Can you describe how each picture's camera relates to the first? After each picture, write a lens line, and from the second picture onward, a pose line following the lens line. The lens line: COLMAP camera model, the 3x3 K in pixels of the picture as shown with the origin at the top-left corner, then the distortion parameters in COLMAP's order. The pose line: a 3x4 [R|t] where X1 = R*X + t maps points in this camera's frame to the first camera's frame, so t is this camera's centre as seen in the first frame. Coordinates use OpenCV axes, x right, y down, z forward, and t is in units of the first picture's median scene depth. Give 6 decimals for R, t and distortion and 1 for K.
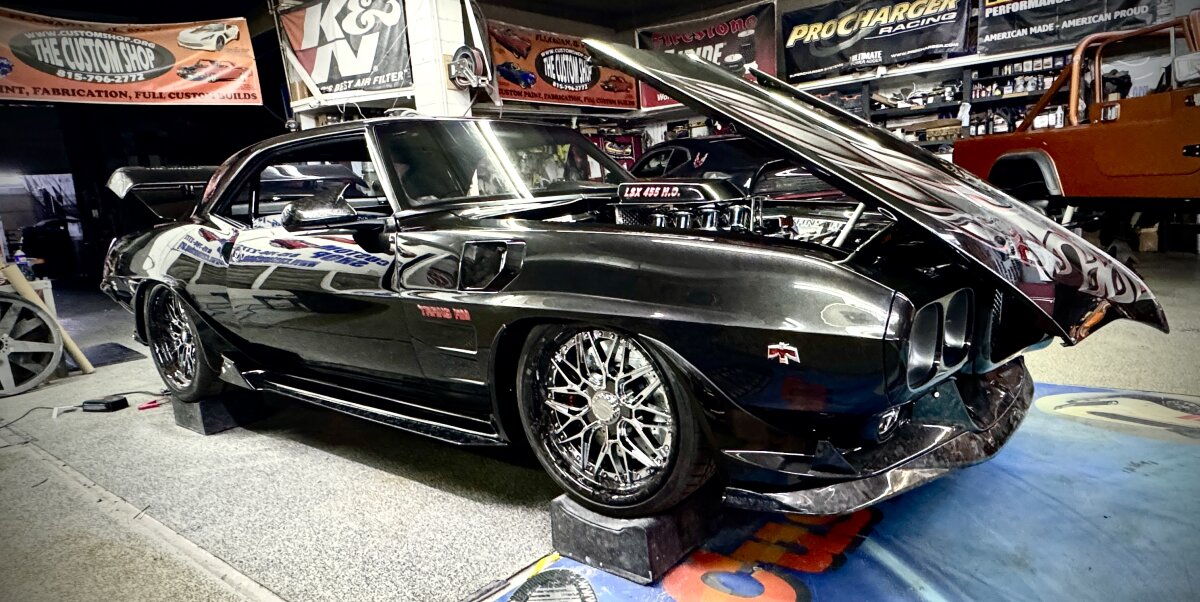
lens RADIAL K [[700.9, 0, 630.6], [0, 700.9, 306.4], [0, 0, 1]] dist [-0.002205, 0.003475]
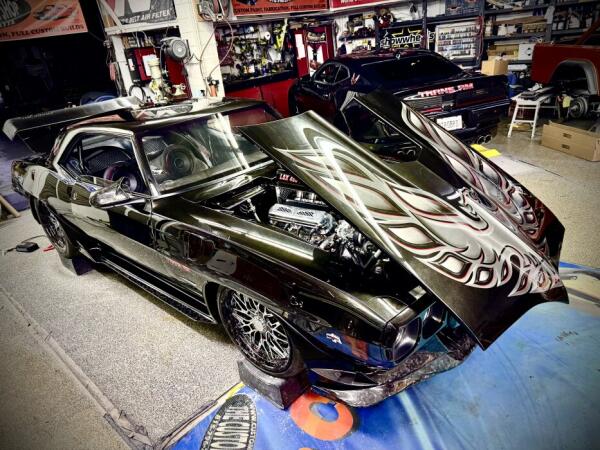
lens RADIAL K [[423.7, 0, 299.4], [0, 423.7, 225.0], [0, 0, 1]] dist [0.004003, -0.001220]
pose [[0.995490, 0.002343, -0.094832, 0.055326], [0.023908, 0.961228, 0.274718, -0.132700], [0.091799, -0.275746, 0.956837, -0.007384]]
